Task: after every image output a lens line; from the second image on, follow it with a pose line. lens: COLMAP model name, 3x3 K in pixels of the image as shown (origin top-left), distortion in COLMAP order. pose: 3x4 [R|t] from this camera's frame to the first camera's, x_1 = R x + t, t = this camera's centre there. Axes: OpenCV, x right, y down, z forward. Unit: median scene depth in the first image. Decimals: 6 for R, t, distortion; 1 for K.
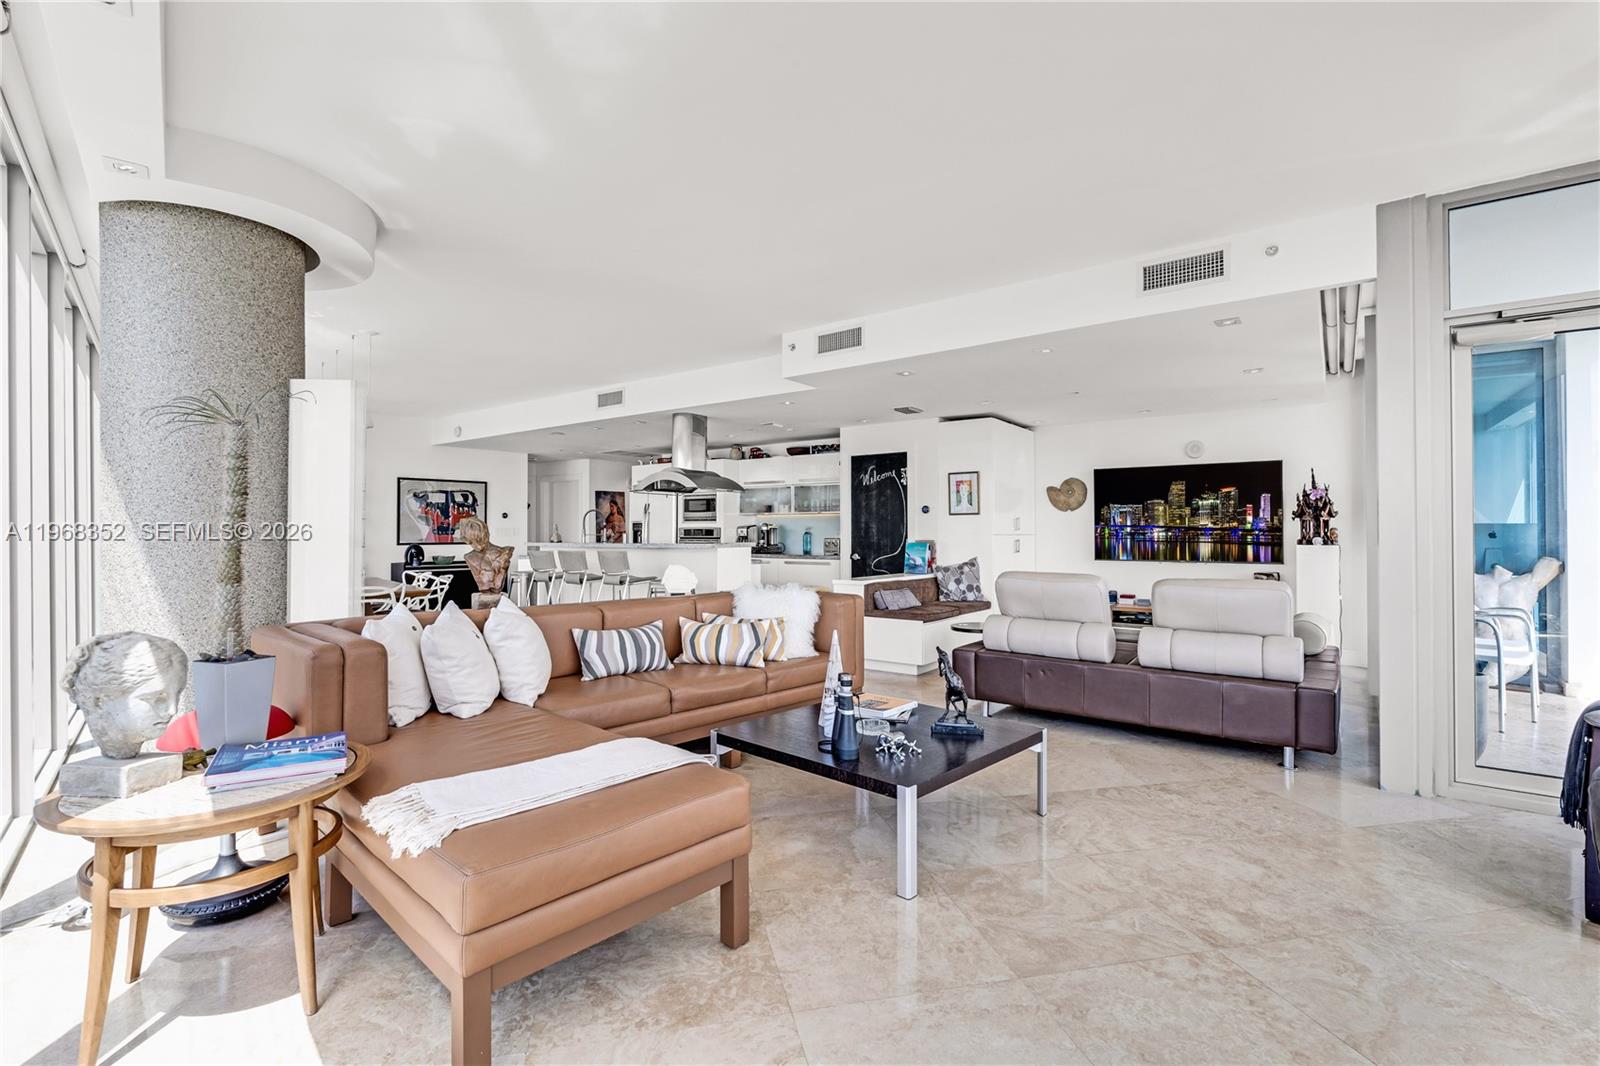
lens RADIAL K [[713.5, 0, 805.2], [0, 713.5, 533.9], [0, 0, 1]] dist [-0.002273, 0.000405]
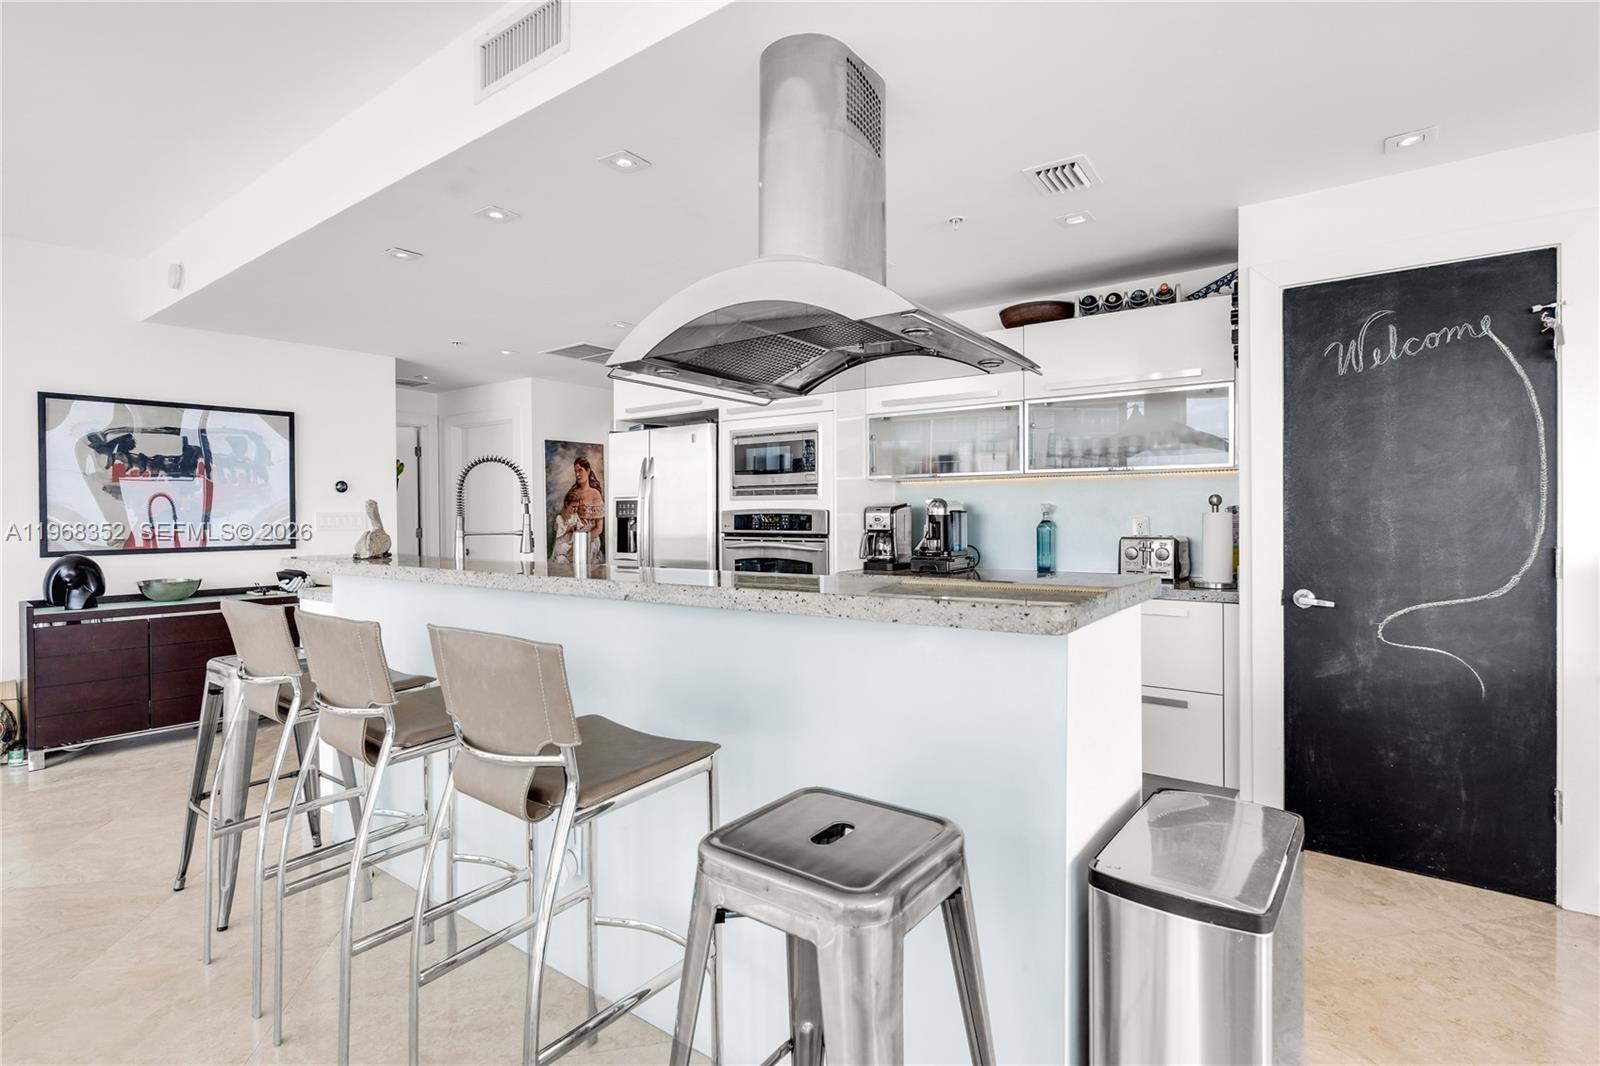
lens RADIAL K [[713.5, 0, 805.2], [0, 713.5, 533.9], [0, 0, 1]] dist [-0.002273, 0.000405]
pose [[0.999882, -0.006138, 0.014077, -0.136262], [0.005752, 0.999610, 0.027330, -0.006280], [-0.014239, -0.027245, 0.999527, 0.577790]]
